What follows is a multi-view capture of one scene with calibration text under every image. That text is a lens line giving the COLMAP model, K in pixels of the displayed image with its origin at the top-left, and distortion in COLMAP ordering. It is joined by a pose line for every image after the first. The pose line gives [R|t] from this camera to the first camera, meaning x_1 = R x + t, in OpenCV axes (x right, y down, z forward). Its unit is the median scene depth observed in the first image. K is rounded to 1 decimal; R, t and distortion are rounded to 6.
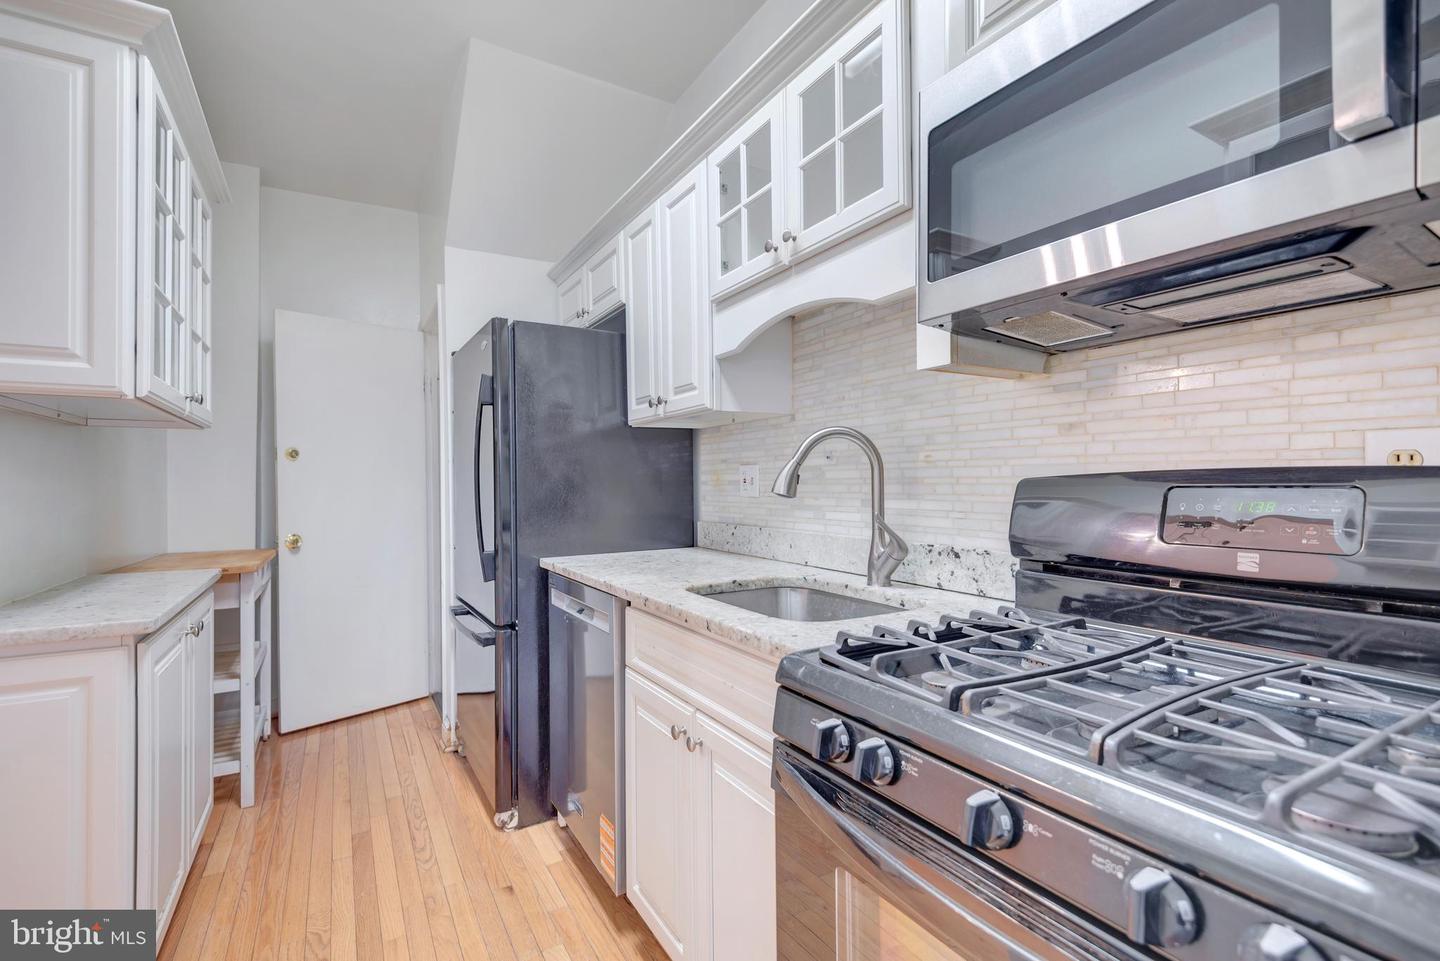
lens RADIAL K [[661.2, 0, 722.0], [0, 661.2, 482.2], [0, 0, 1]] dist [0.009944, -0.005046]
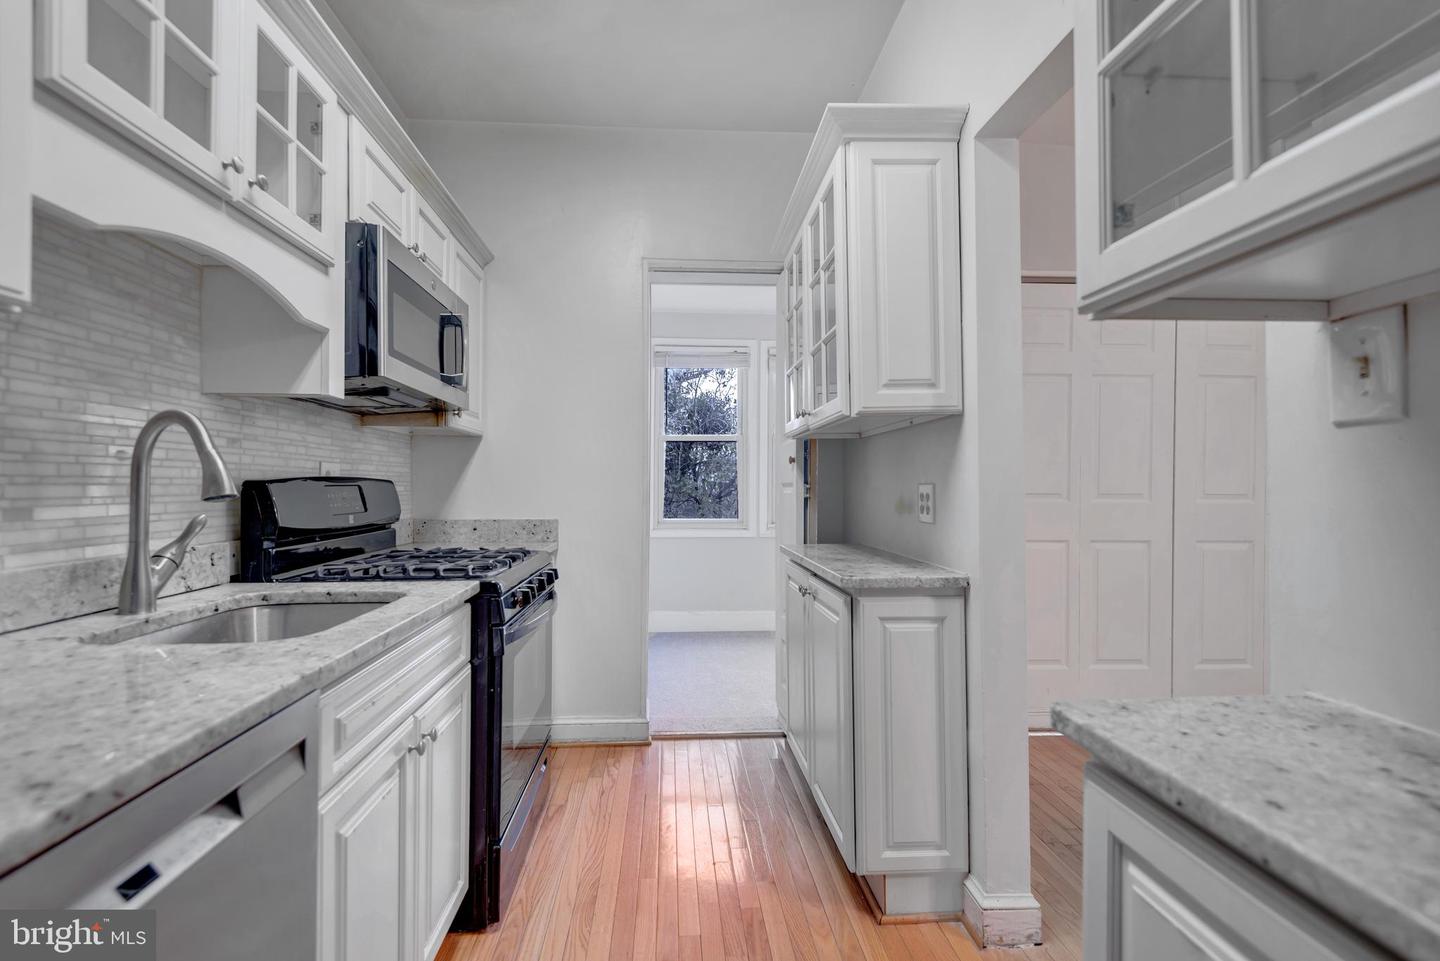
lens RADIAL K [[661.2, 0, 715.3], [0, 661.2, 477.1], [0, 0, 1]] dist [0.009944, -0.005046]
pose [[-0.899915, 0.006655, 0.436015, -0.798545], [0.000883, 0.999909, -0.013441, 0.005852], [-0.436065, -0.011710, -0.899839, 1.547878]]
